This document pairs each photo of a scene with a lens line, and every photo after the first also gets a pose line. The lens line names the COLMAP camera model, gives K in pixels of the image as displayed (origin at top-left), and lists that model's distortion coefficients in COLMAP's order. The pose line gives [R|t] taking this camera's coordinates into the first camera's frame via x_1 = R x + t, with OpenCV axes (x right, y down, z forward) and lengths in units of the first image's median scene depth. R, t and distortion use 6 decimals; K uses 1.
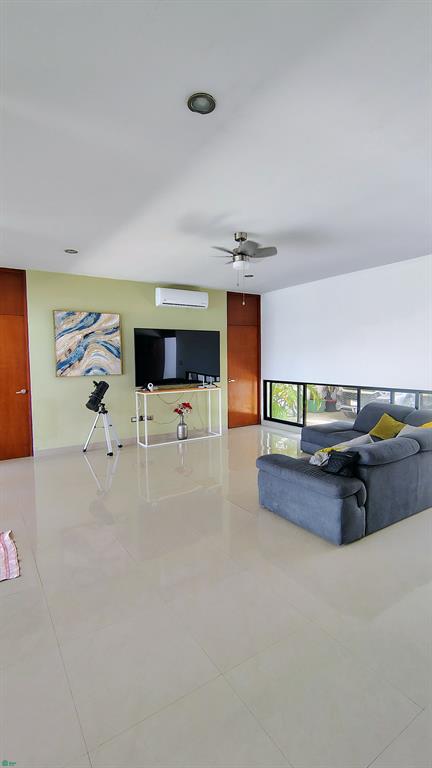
lens RADIAL K [[356.8, 0, 218.0], [0, 356.8, 383.5], [0, 0, 1]] dist [-0.027972, 0.008774]
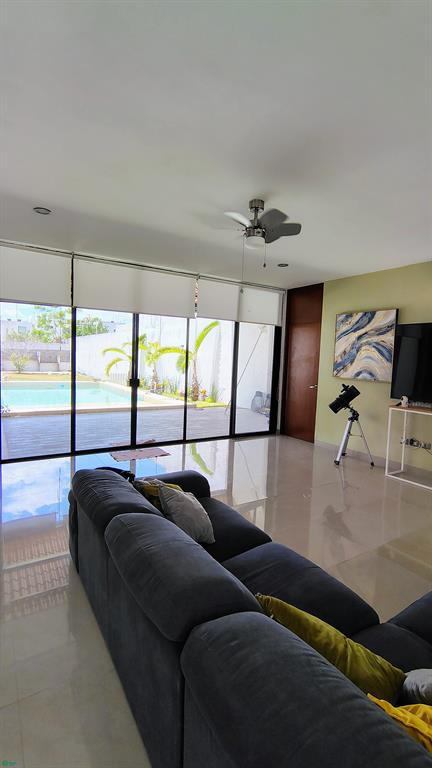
lens RADIAL K [[356.8, 0, 219.5], [0, 356.8, 384.1], [0, 0, 1]] dist [-0.027972, 0.008774]
pose [[0.005060, 0.083015, -0.996535, 0.586605], [-0.117845, 0.989654, 0.081843, -0.043991], [0.993019, 0.117023, 0.014791, 0.631643]]
